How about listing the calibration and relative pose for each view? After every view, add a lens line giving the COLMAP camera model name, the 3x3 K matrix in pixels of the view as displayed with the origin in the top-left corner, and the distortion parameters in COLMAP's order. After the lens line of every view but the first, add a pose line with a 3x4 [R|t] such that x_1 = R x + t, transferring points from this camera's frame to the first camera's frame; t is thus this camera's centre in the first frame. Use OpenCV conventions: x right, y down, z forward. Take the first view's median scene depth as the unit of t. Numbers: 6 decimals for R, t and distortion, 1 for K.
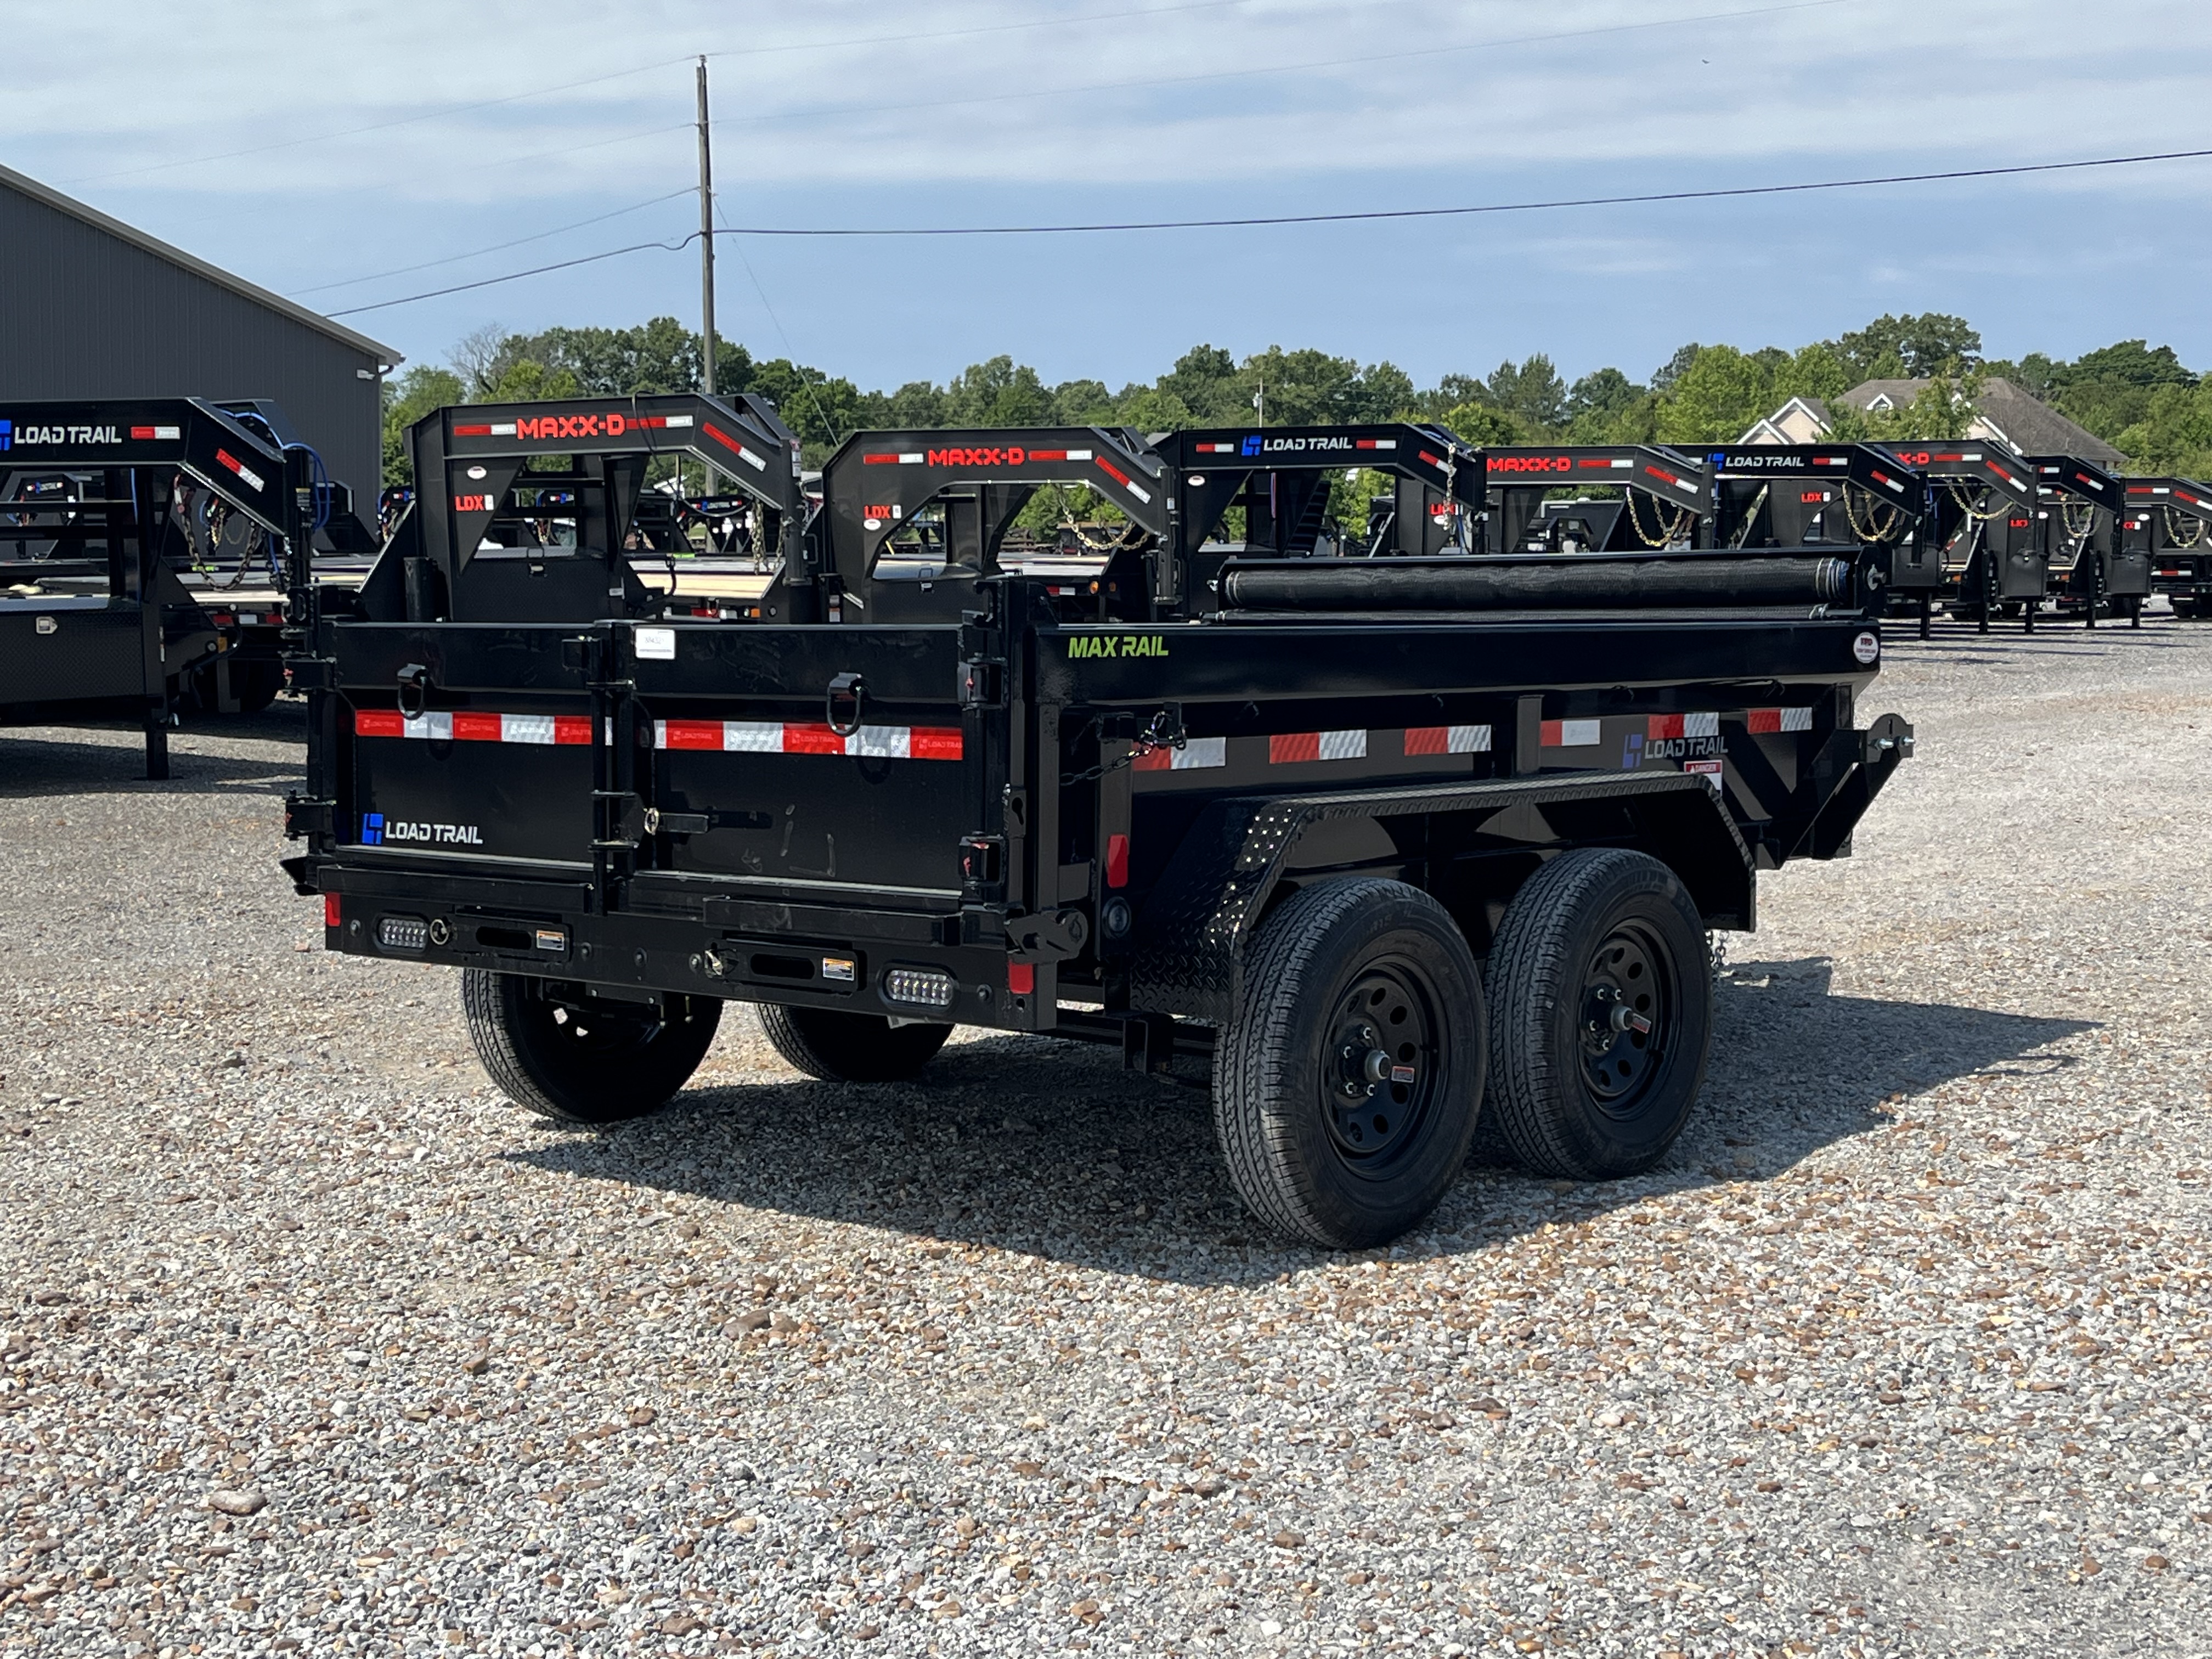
lens RADIAL K [[3030.6, 0, 1137.2], [0, 3030.6, 836.1], [0, 0, 1]] dist [0.040467, 0.000000]
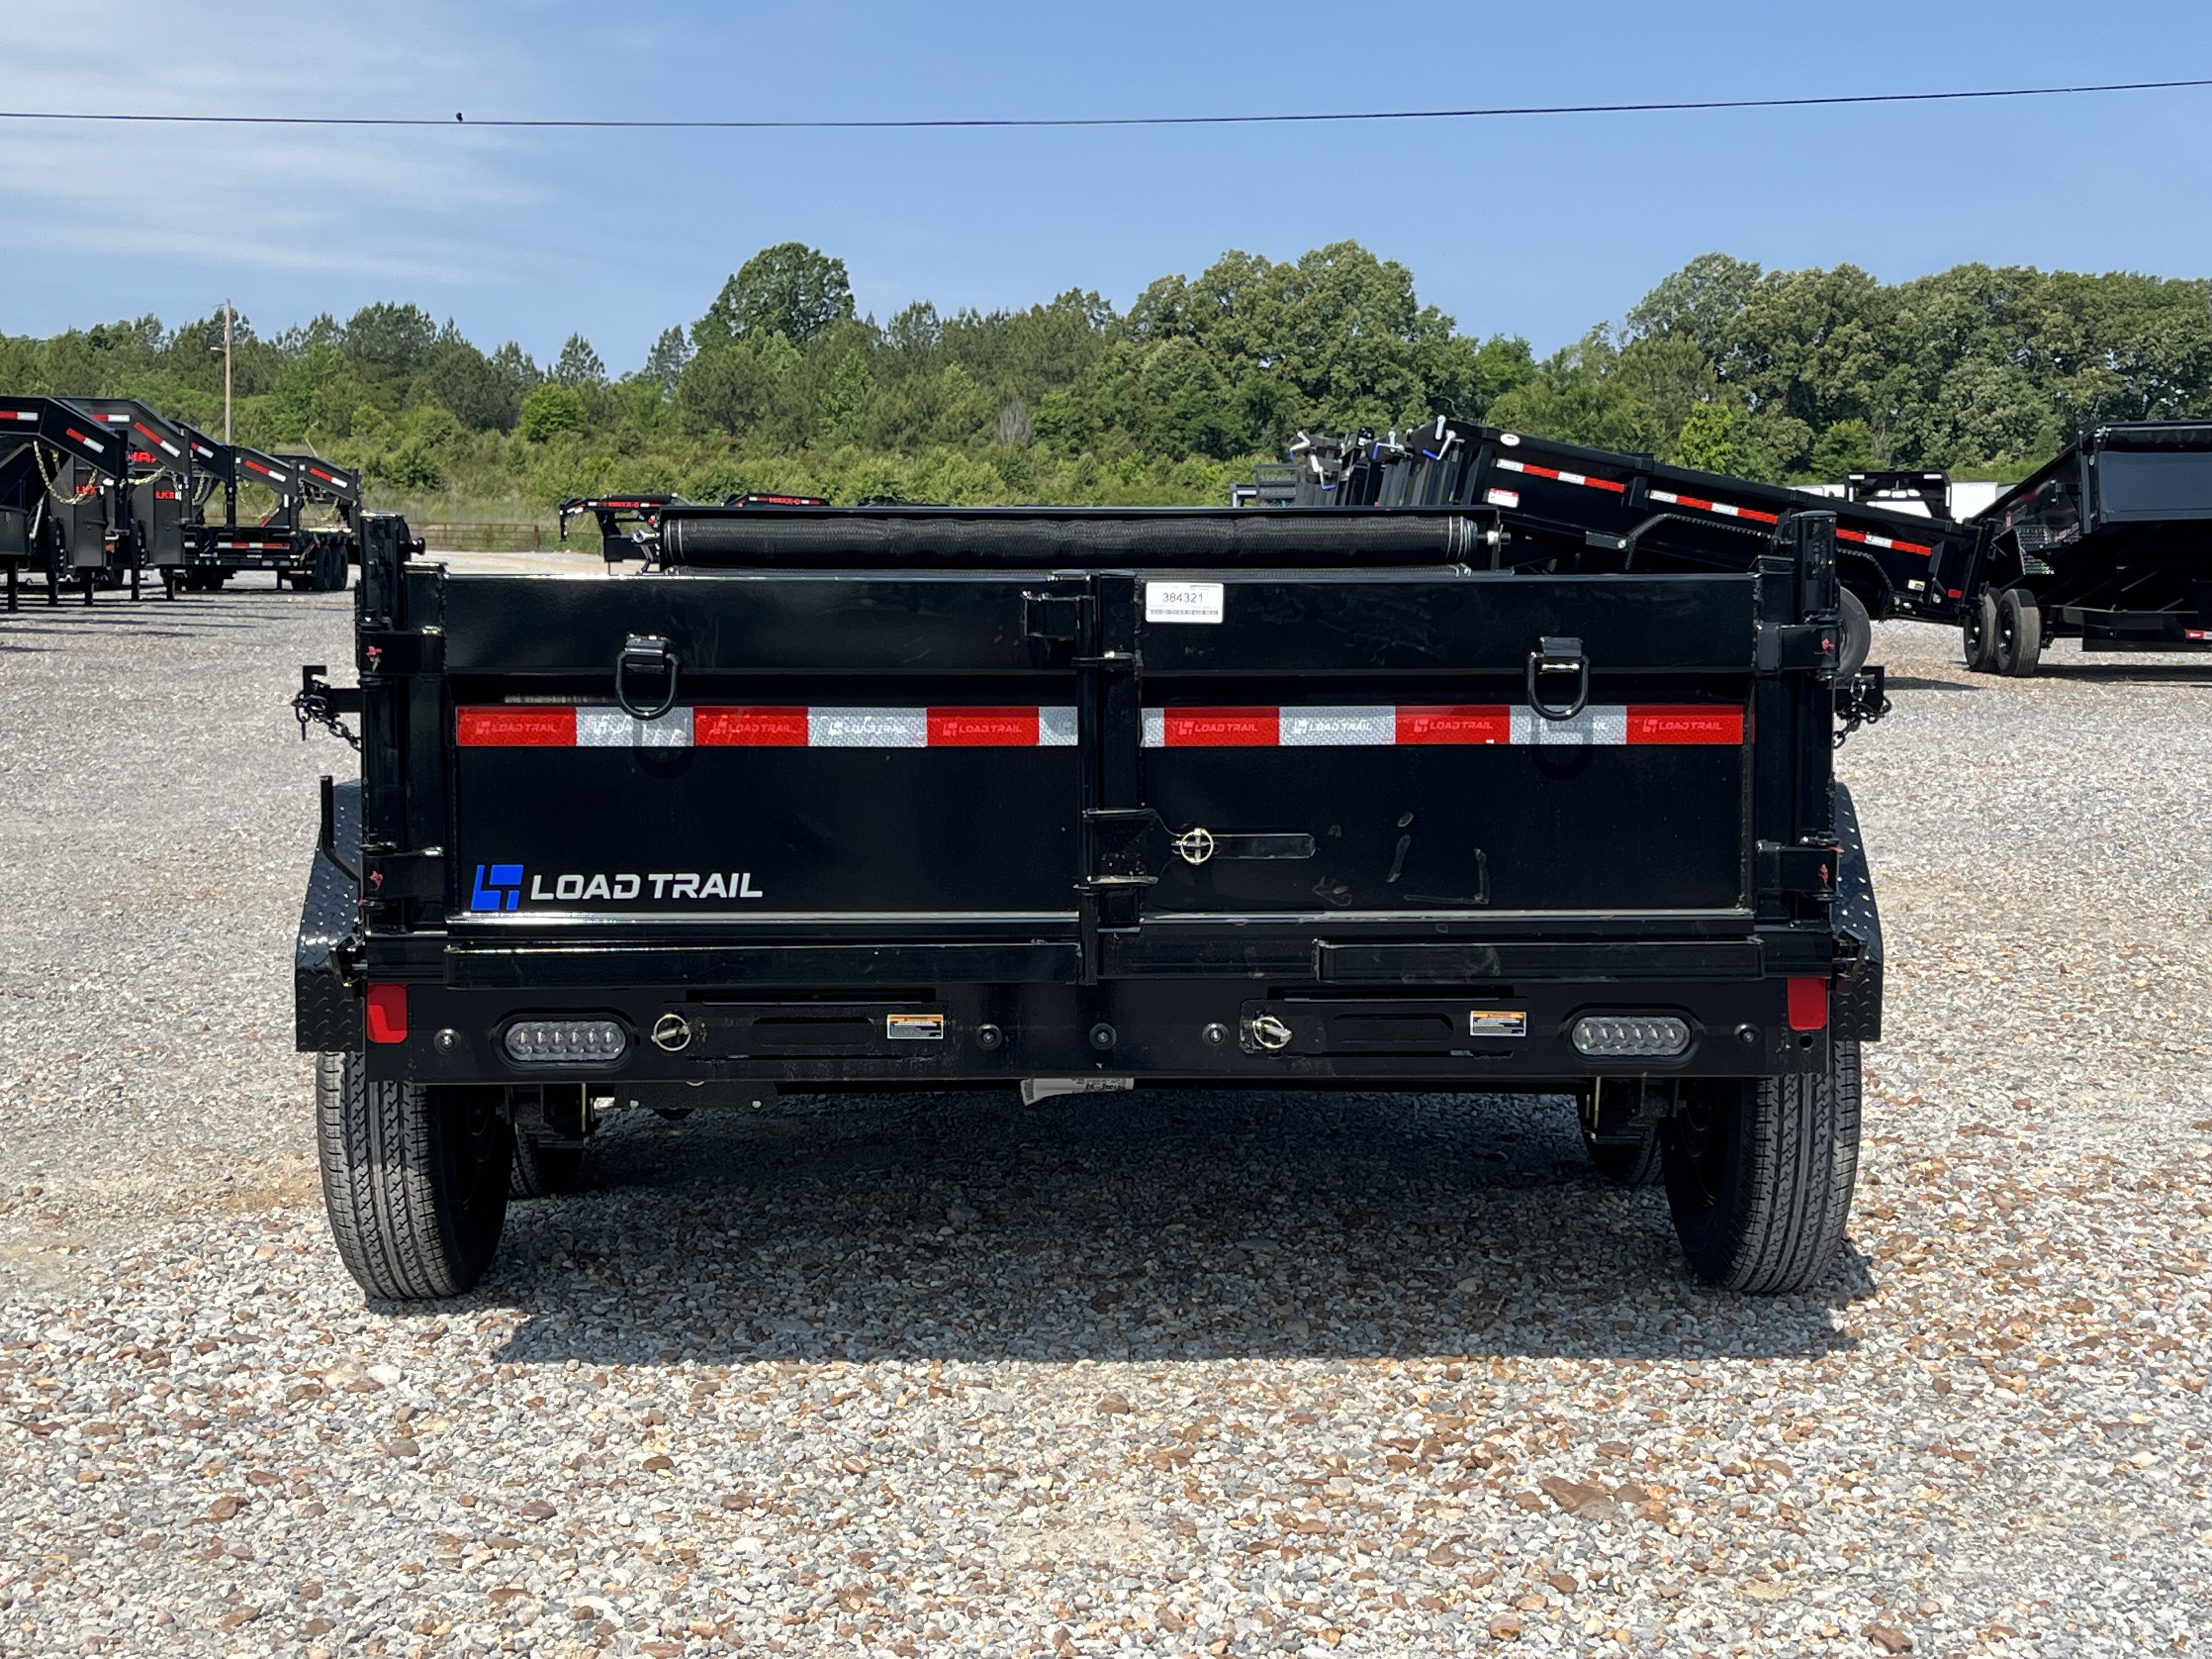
lens RADIAL K [[3030.6, 0, 1117.4], [0, 3030.6, 830.4], [0, 0, 1]] dist [0.040467, 0.000000]
pose [[0.751025, -0.050619, 0.658331, -0.490962], [0.046302, 0.998640, 0.023964, -0.020422], [-0.658649, 0.012484, 0.752347, 0.350892]]
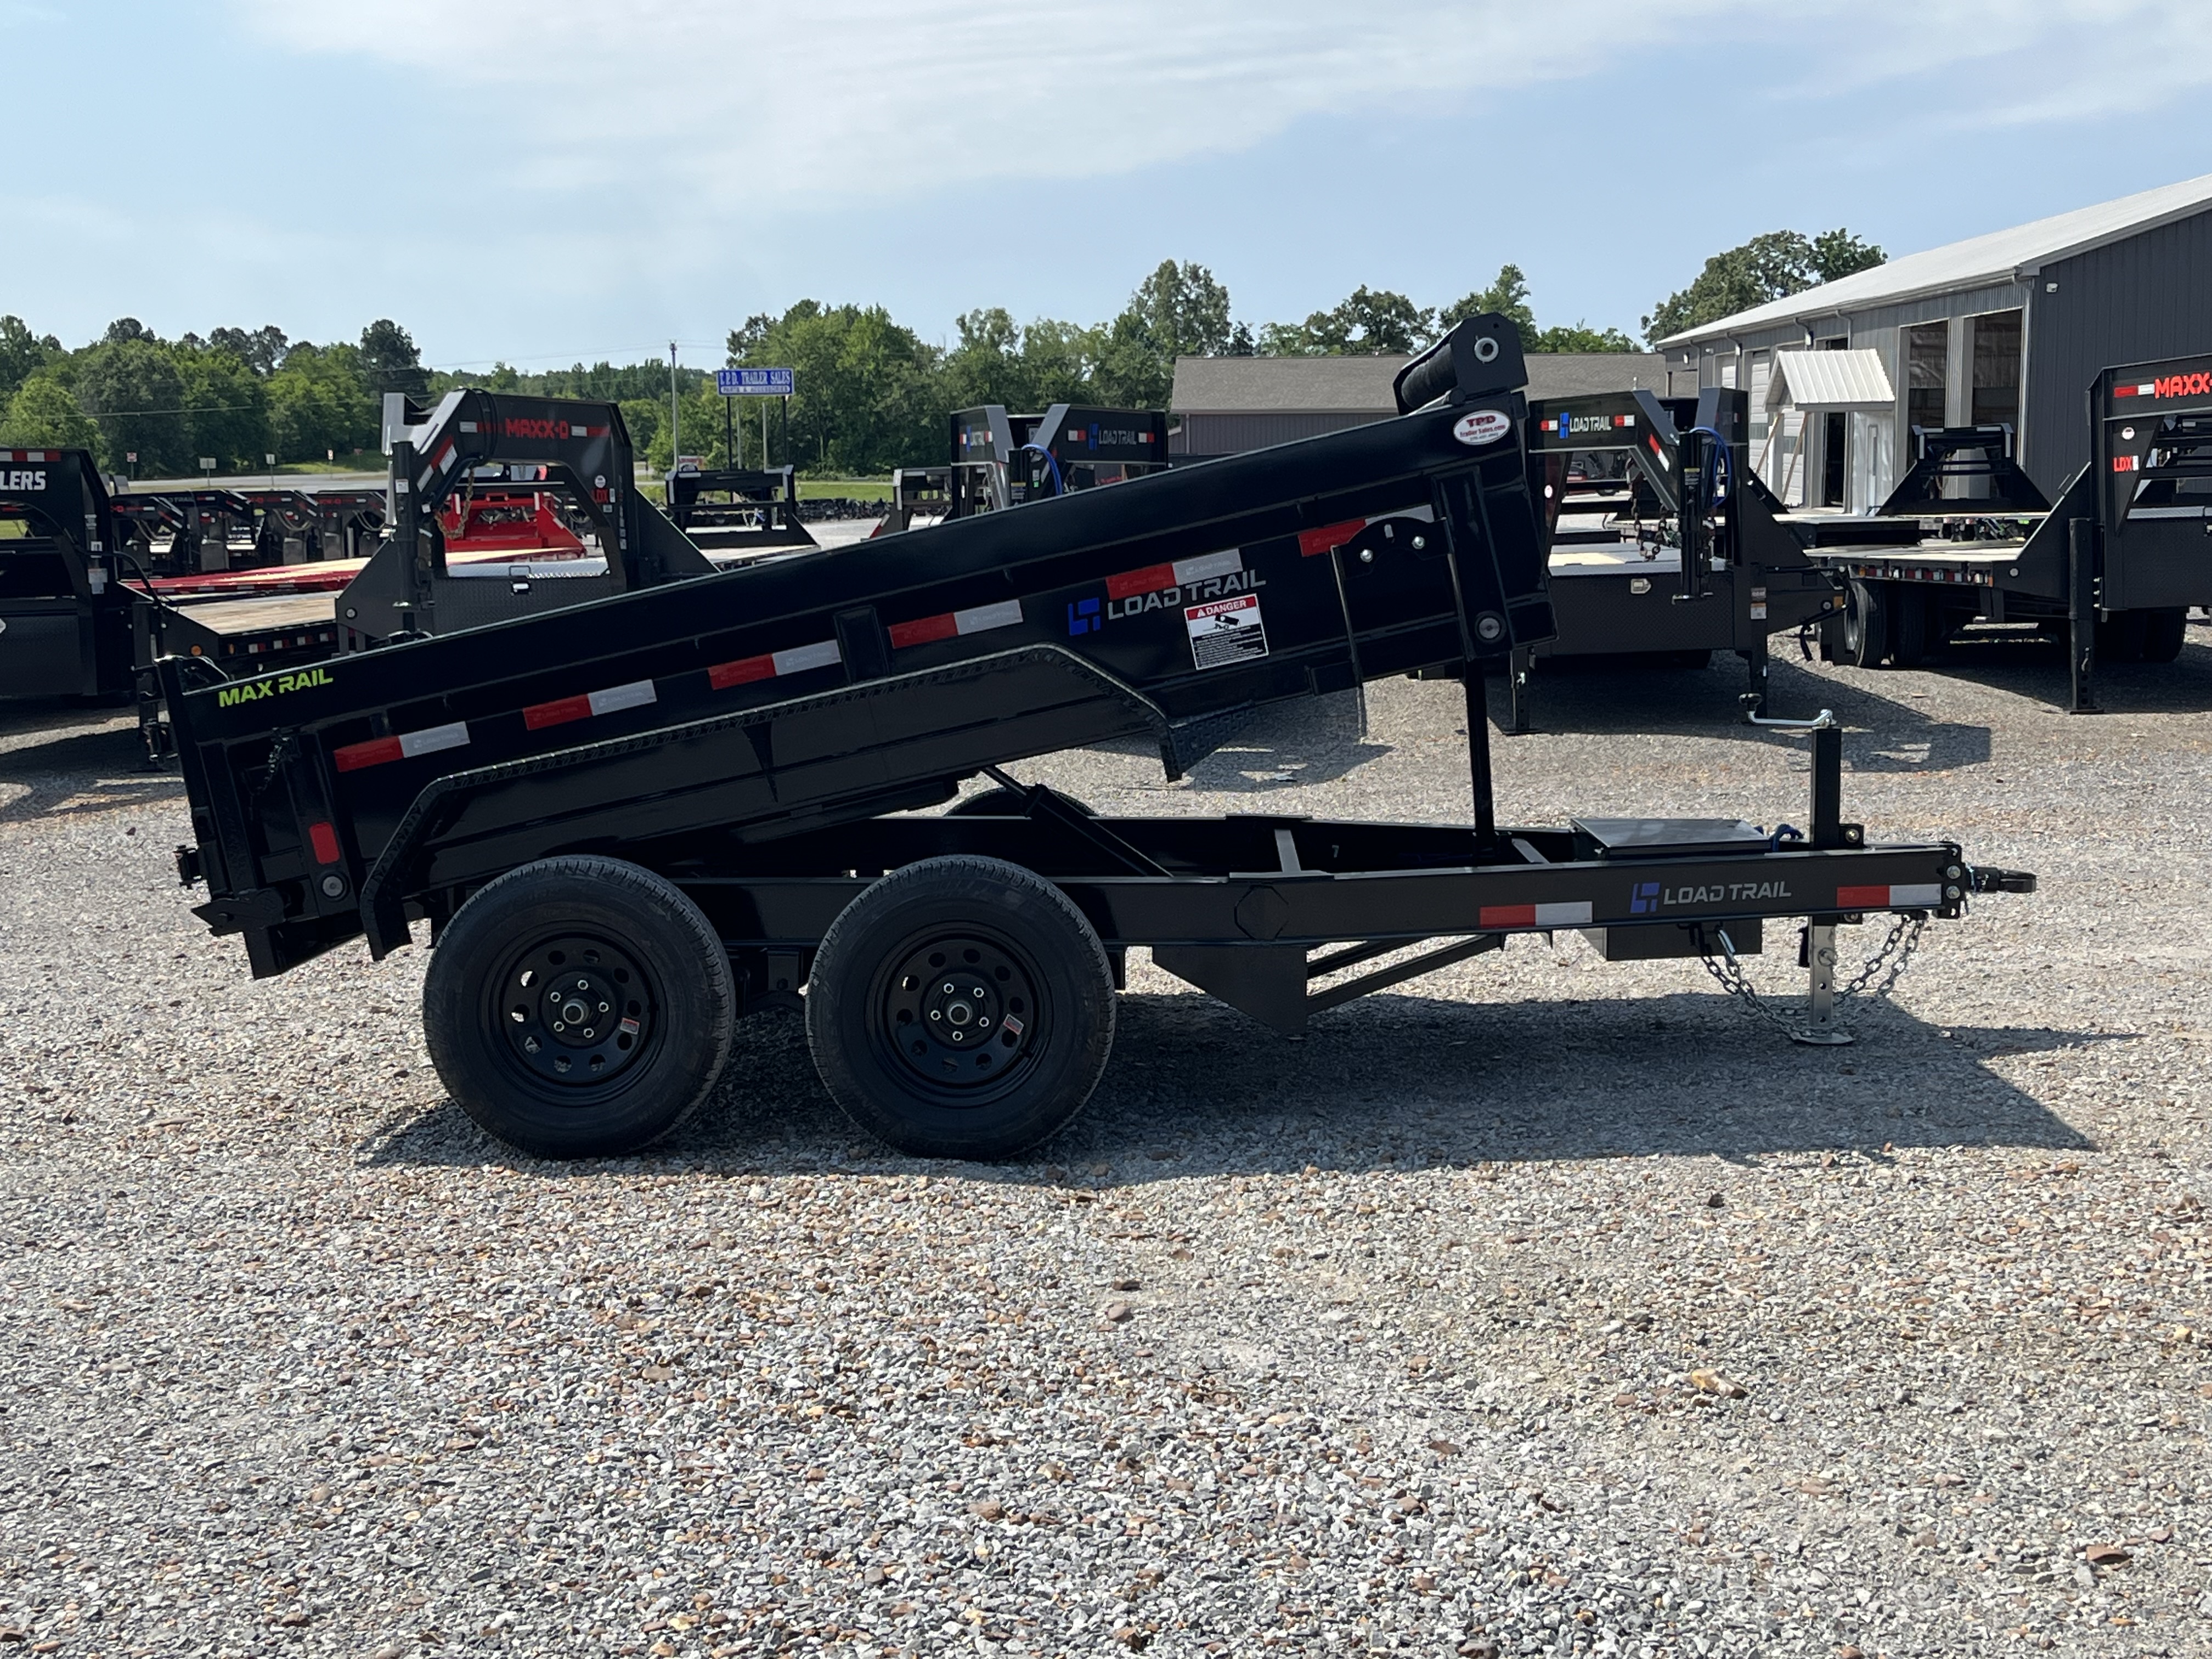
lens RADIAL K [[2937.3, 0, 1090.6], [0, 2937.3, 820.2], [0, 0, 1]] dist [0.046739, 0.000000]
pose [[0.604748, 0.076694, -0.792716, 0.866860], [-0.058296, 0.996945, 0.051981, -0.056923], [0.794281, 0.014777, 0.607371, 0.341667]]
